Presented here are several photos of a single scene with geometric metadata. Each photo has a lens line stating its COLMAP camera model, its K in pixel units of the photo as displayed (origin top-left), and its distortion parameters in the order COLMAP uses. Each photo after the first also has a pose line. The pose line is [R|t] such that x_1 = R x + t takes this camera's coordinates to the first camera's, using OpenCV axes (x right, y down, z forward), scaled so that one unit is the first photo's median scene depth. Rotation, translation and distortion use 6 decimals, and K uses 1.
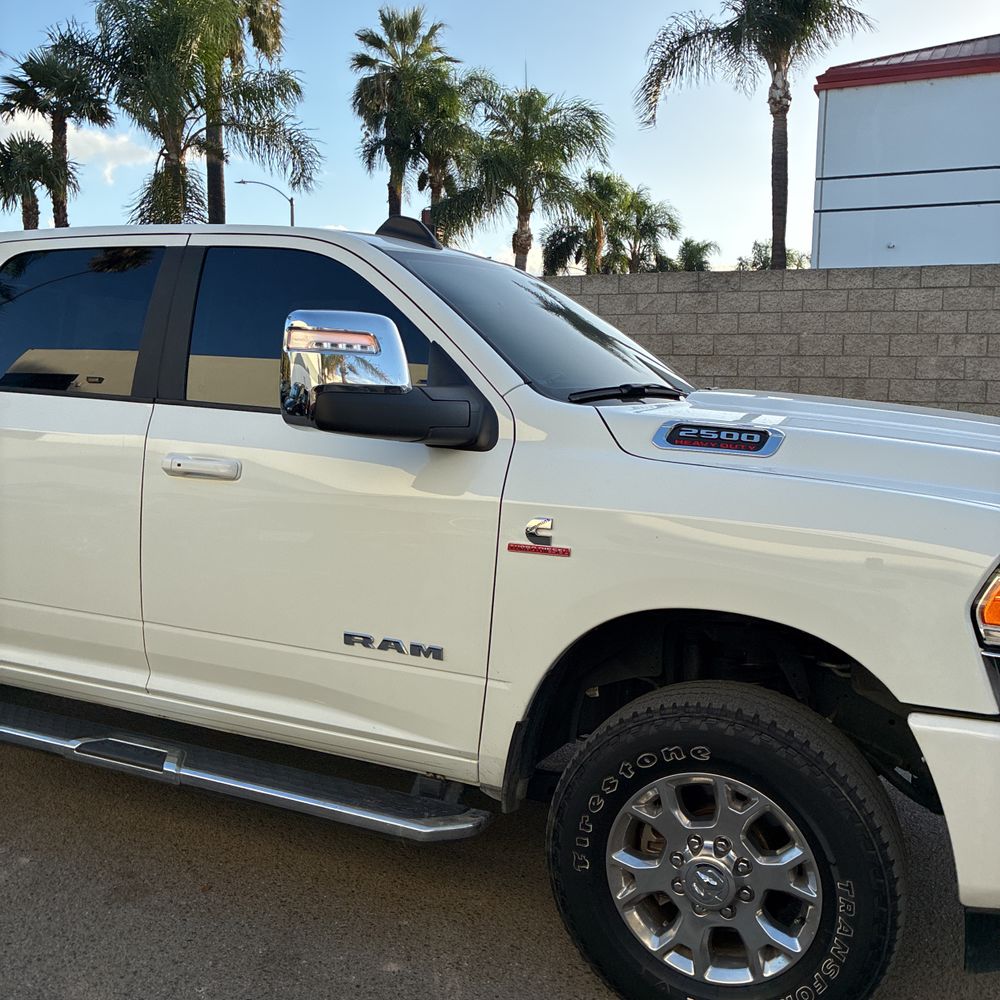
lens RADIAL K [[1004.3, 0, 504.1], [0, 1004.3, 489.5], [0, 0, 1]] dist [0.026703, -0.007524]
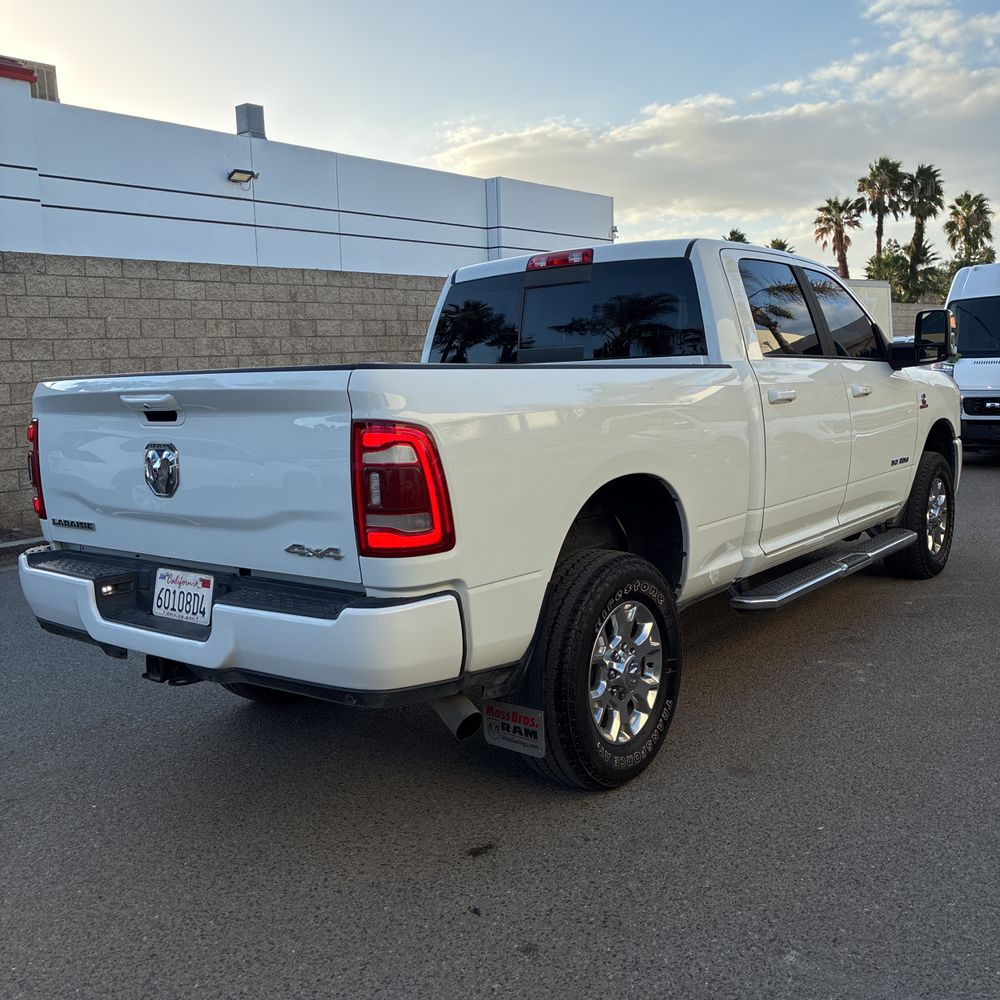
lens RADIAL K [[1002.4, 0, 498.2], [0, 1002.4, 494.6], [0, 0, 1]] dist [0.025476, -0.008267]
pose [[0.258699, -0.162004, 0.952276, -0.686719], [0.143489, 0.981343, 0.127969, -0.050702], [-0.955241, 0.103536, 0.277118, 0.346319]]
